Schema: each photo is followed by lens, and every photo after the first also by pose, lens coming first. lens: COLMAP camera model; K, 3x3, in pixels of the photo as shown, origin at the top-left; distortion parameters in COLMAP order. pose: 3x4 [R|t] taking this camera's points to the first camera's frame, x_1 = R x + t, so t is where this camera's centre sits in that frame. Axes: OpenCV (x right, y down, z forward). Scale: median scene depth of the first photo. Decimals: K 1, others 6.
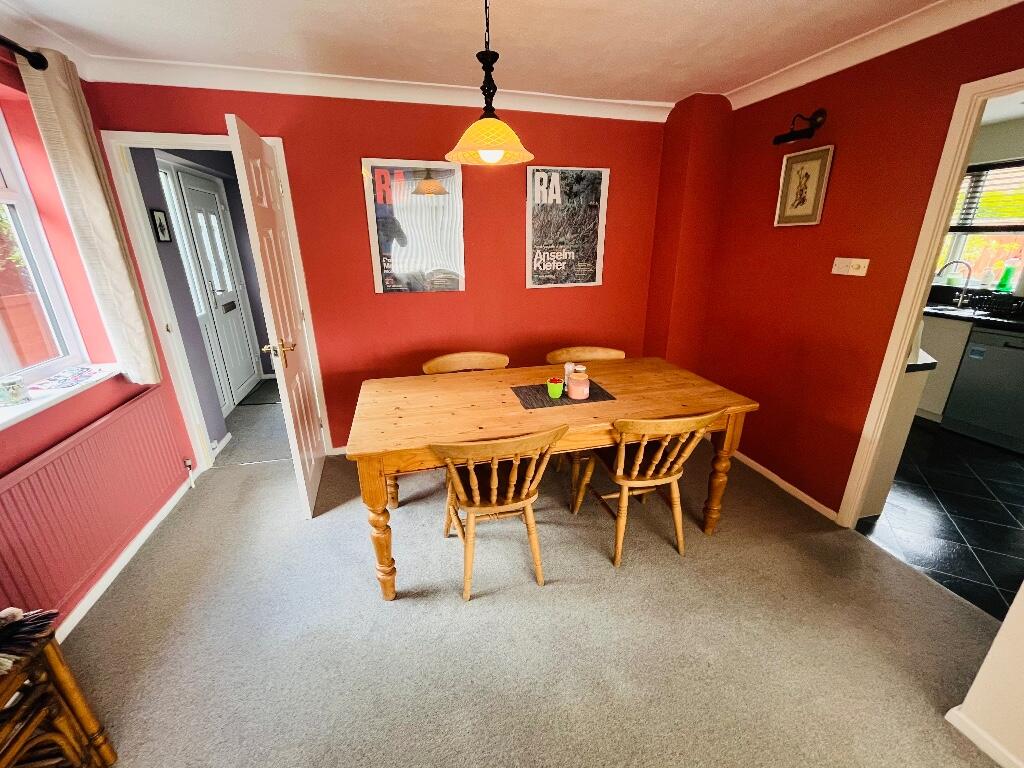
lens RADIAL K [[418.3, 0, 514.2], [0, 418.3, 383.9], [0, 0, 1]] dist [-0.003451, 0.000247]
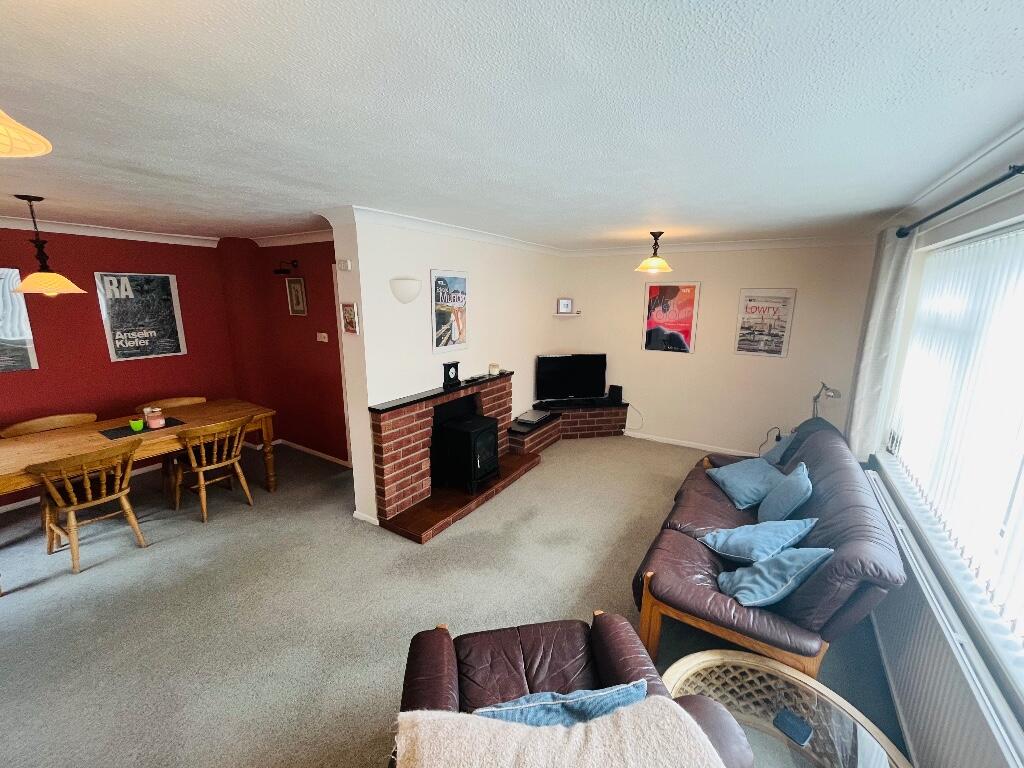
lens RADIAL K [[418.3, 0, 514.2], [0, 418.3, 383.9], [0, 0, 1]] dist [-0.003451, 0.000247]
pose [[0.733738, -0.132250, 0.666438, 0.101279], [0.212751, 0.976267, -0.040503, 0.198360], [-0.645264, 0.171504, 0.744460, -0.960996]]
